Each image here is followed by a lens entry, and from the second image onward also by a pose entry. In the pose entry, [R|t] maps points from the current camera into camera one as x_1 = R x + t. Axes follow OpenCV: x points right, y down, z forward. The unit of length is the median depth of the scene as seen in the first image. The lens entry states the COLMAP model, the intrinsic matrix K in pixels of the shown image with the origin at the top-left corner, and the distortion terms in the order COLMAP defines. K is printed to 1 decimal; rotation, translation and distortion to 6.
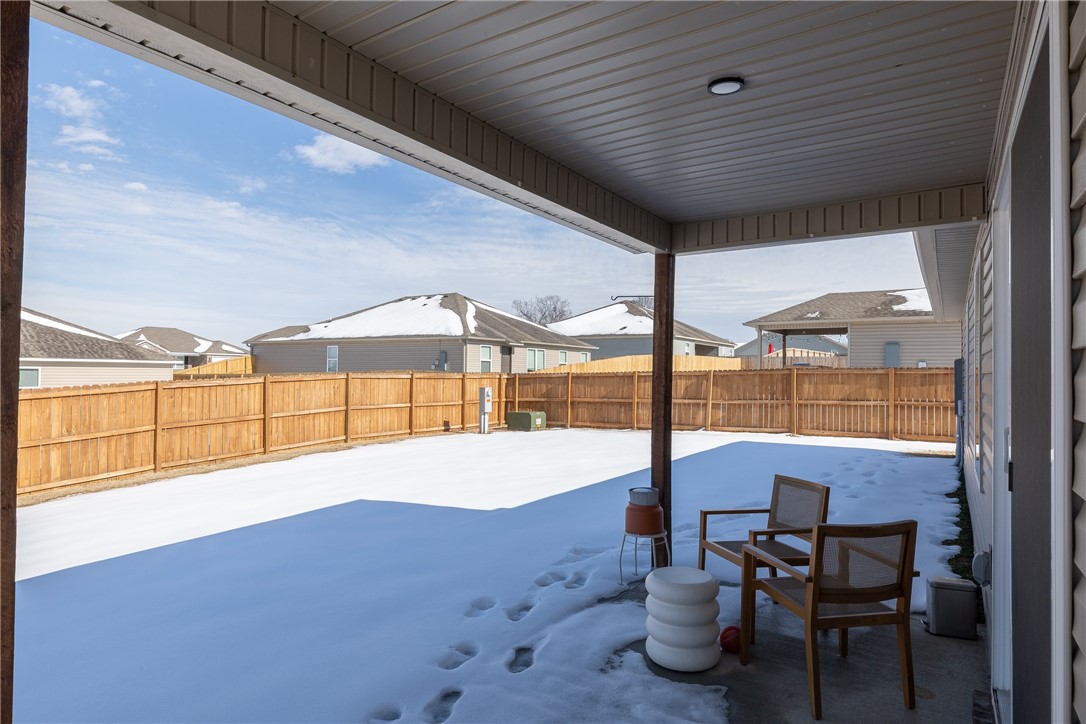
lens RADIAL K [[608.4, 0, 538.9], [0, 608.4, 370.5], [0, 0, 1]] dist [-0.005402, 0.001244]
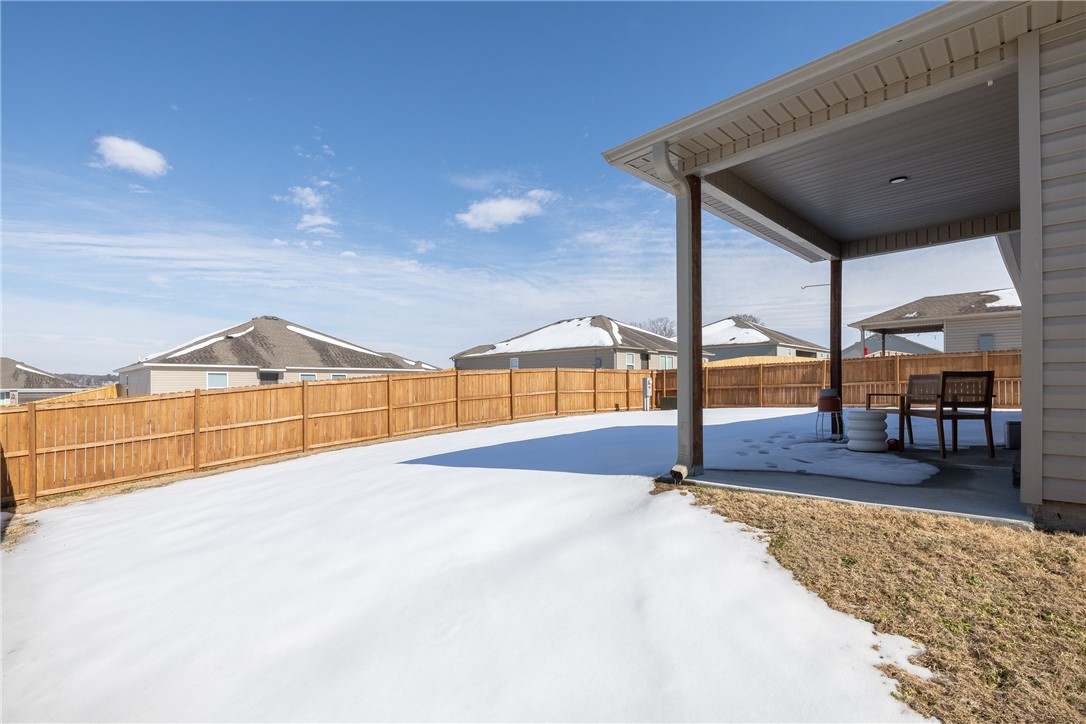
lens RADIAL K [[500.0, 0, 543.1], [0, 500.0, 381.4], [0, 0, 1]] dist [-0.008871, 0.002503]
pose [[0.979029, -0.024725, -0.202214, -0.075254], [0.023569, 0.999689, -0.008126, 0.033564], [0.202352, 0.003190, 0.979308, -0.132301]]
